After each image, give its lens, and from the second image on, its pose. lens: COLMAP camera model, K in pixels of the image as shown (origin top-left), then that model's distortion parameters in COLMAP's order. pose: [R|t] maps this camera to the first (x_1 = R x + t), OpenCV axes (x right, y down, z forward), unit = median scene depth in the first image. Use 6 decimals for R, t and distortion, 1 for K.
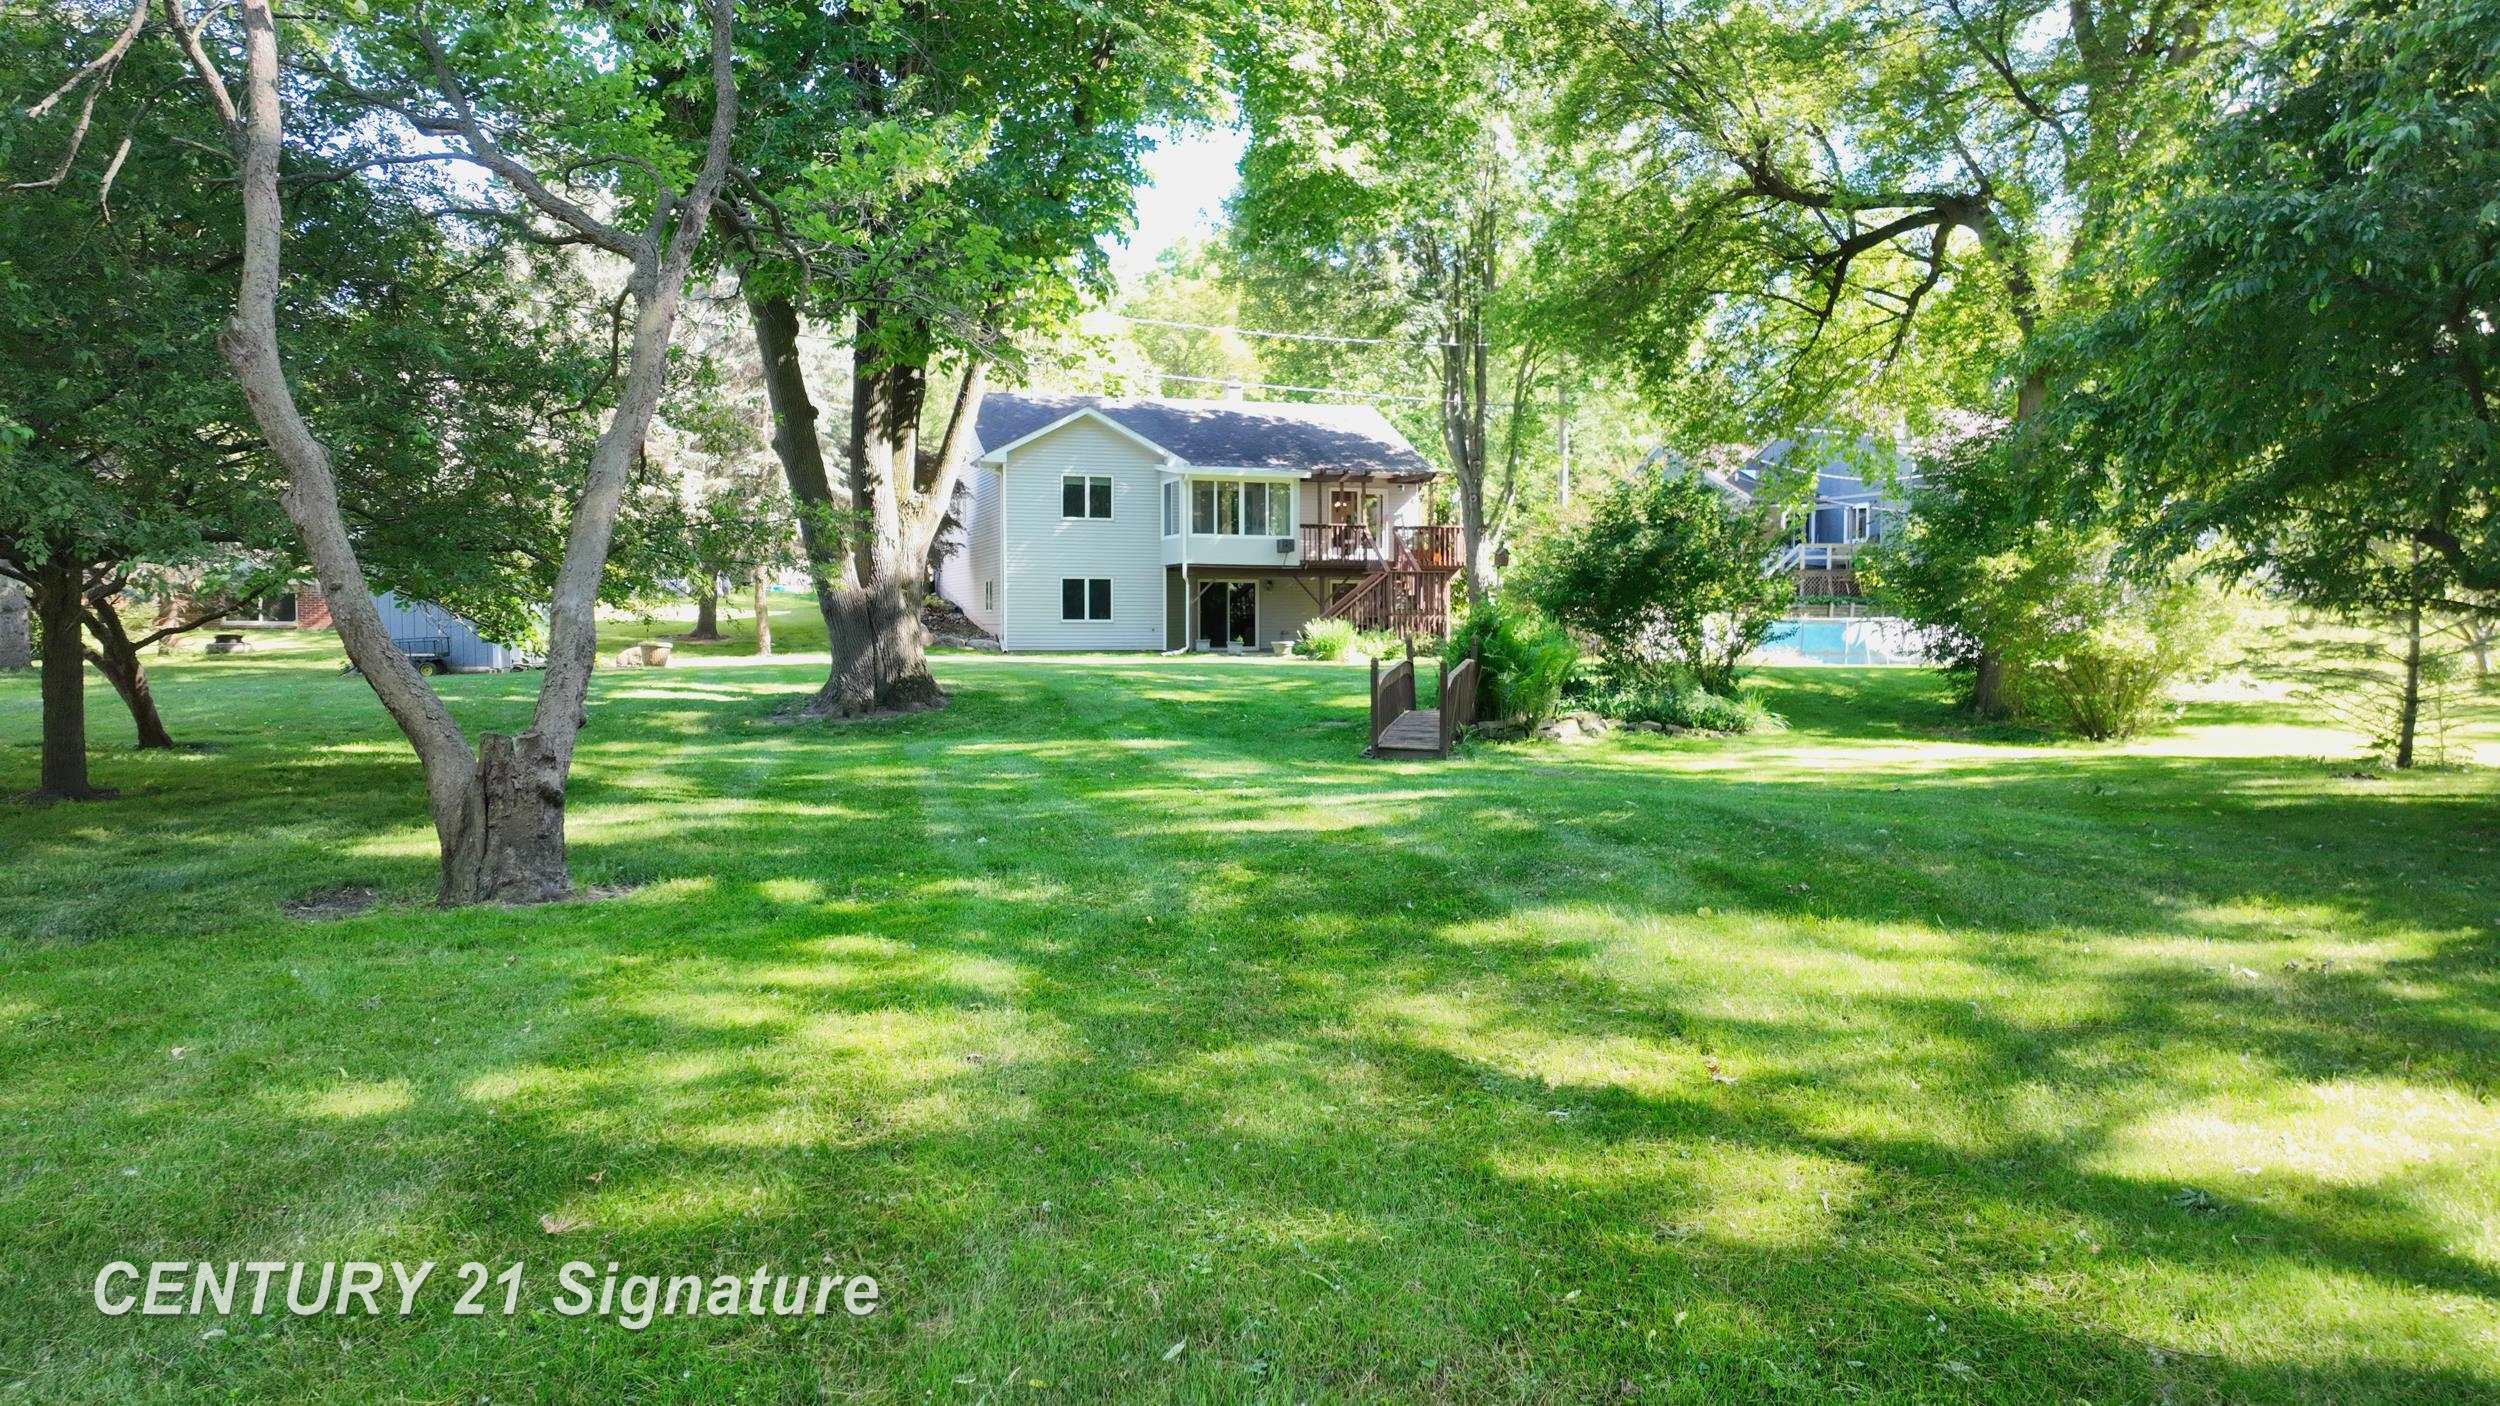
lens RADIAL K [[1767.0, 0, 1259.2], [0, 1767.0, 685.5], [0, 0, 1]] dist [0.000834, 0.013065]
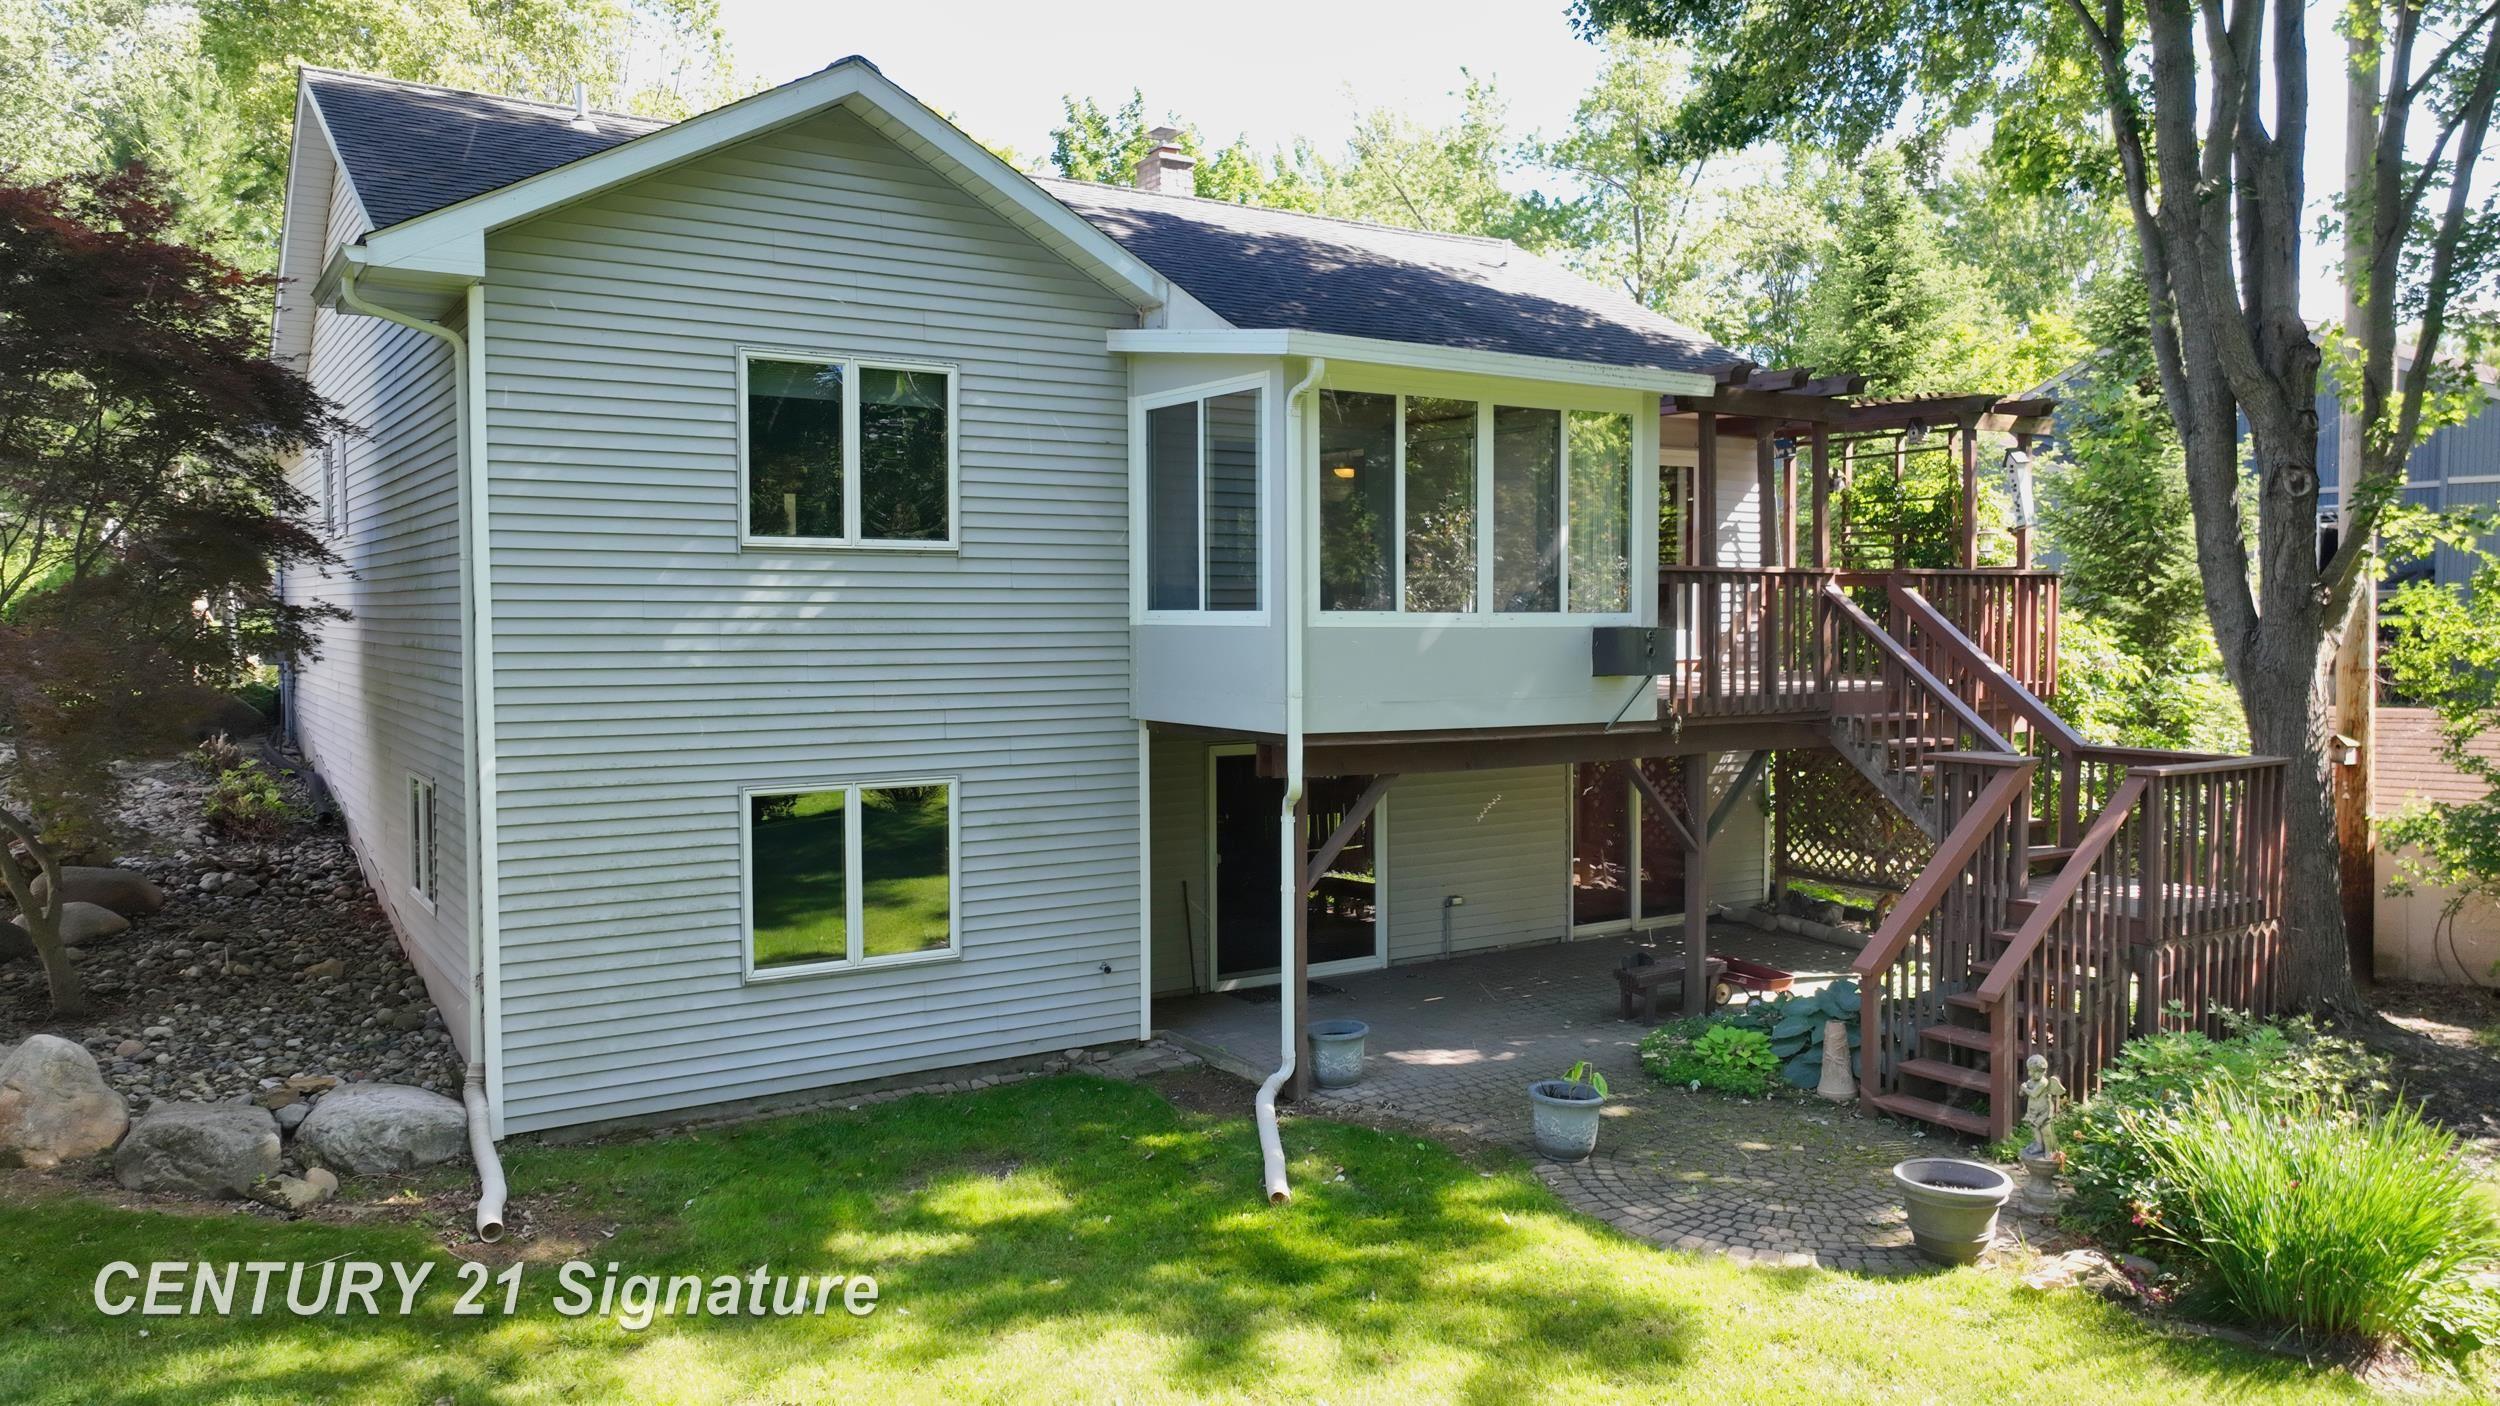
lens RADIAL K [[1767.0, 0, 1255.3], [0, 1767.0, 702.7], [0, 0, 1]] dist [0.000834, 0.013065]
pose [[0.967594, -0.014948, 0.252070, -0.105339], [0.010018, 0.999733, 0.020829, -0.077088], [-0.252314, -0.017629, 0.967485, 0.755124]]
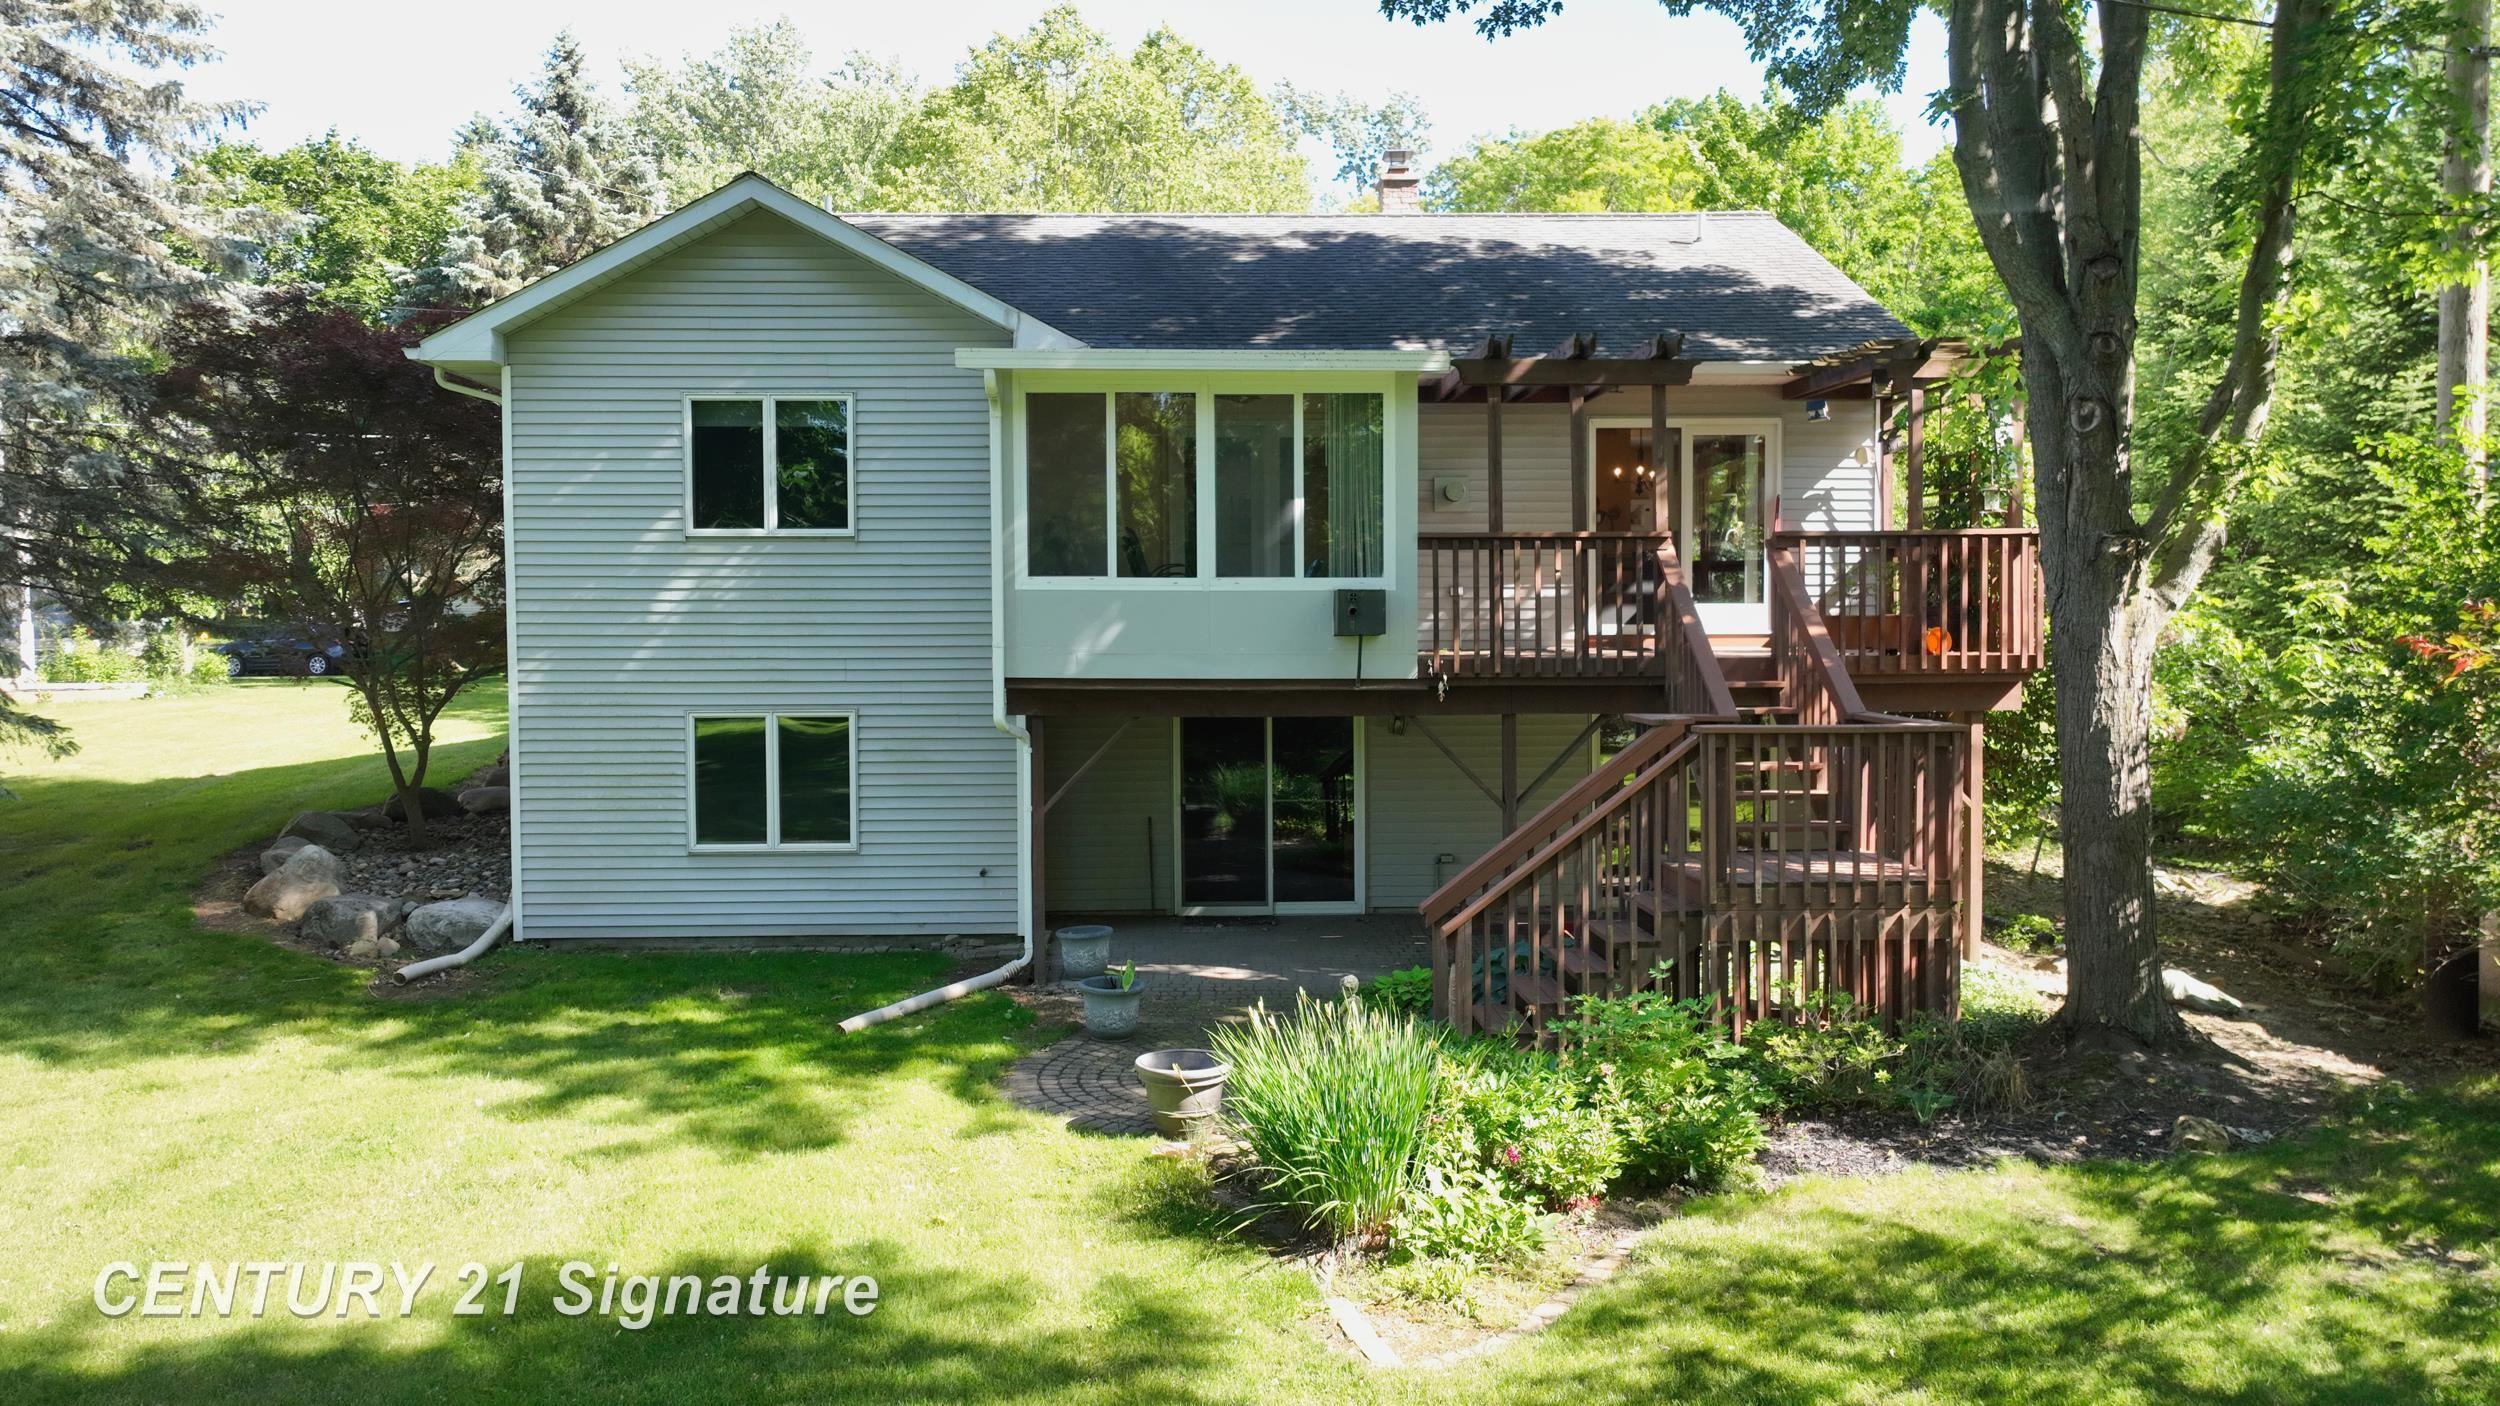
lens RADIAL K [[1767.0, 0, 1250.0], [0, 1767.0, 695.0], [0, 0, 1]] dist [0.000834, 0.013065]
pose [[0.957422, 0.007198, -0.288601, 0.079755], [-0.004976, 0.999952, 0.008431, -0.067789], [0.288648, -0.006636, 0.957412, 0.718565]]
